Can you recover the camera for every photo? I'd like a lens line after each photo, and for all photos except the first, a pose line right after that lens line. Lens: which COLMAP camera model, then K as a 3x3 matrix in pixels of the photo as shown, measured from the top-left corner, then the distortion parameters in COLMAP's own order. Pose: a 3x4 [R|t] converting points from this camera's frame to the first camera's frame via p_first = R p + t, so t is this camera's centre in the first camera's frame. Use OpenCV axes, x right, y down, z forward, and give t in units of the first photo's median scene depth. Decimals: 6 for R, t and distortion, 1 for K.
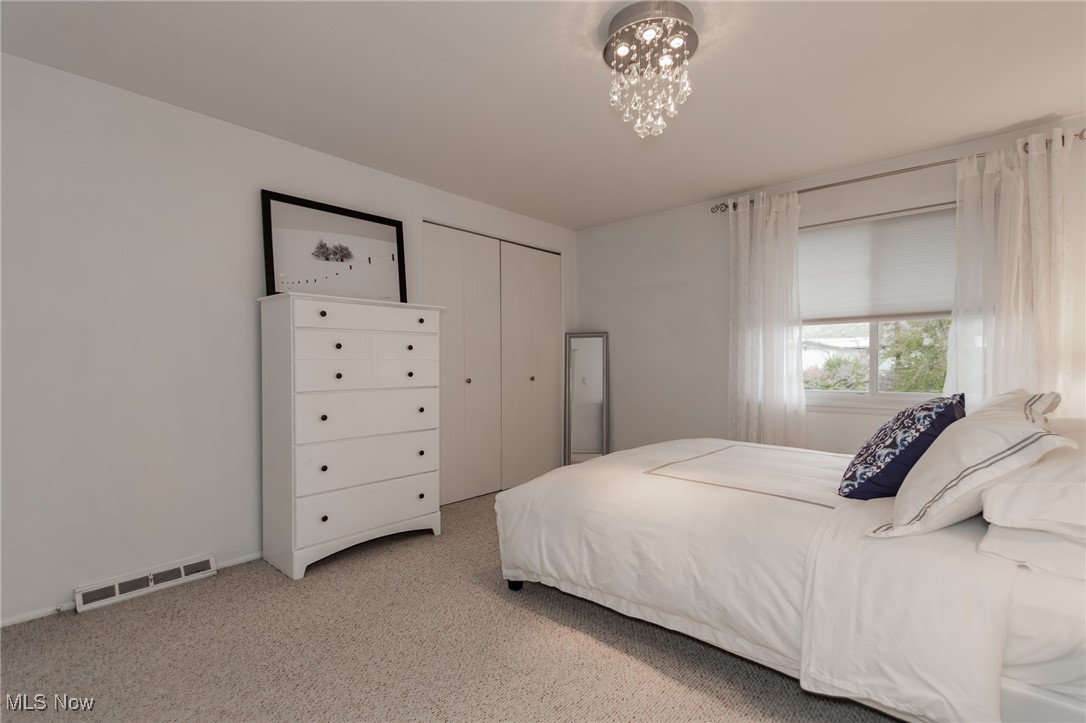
lens RADIAL K [[502.6, 0, 539.4], [0, 502.6, 370.7], [0, 0, 1]] dist [0.000122, -0.000750]
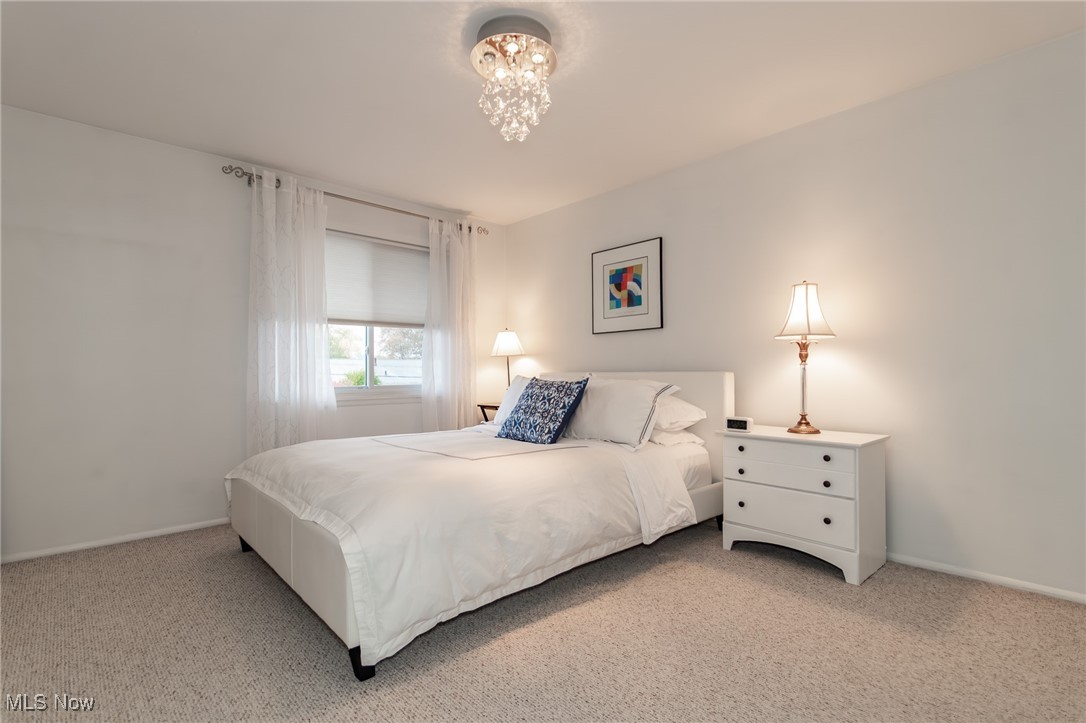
lens RADIAL K [[510.5, 0, 545.4], [0, 510.5, 372.3], [0, 0, 1]] dist [0.002727, 0.000051]
pose [[0.086599, 0.004165, 0.996235, -0.583756], [0.017582, 0.999829, -0.005708, 0.028421], [-0.996088, 0.018010, 0.086511, 0.569249]]
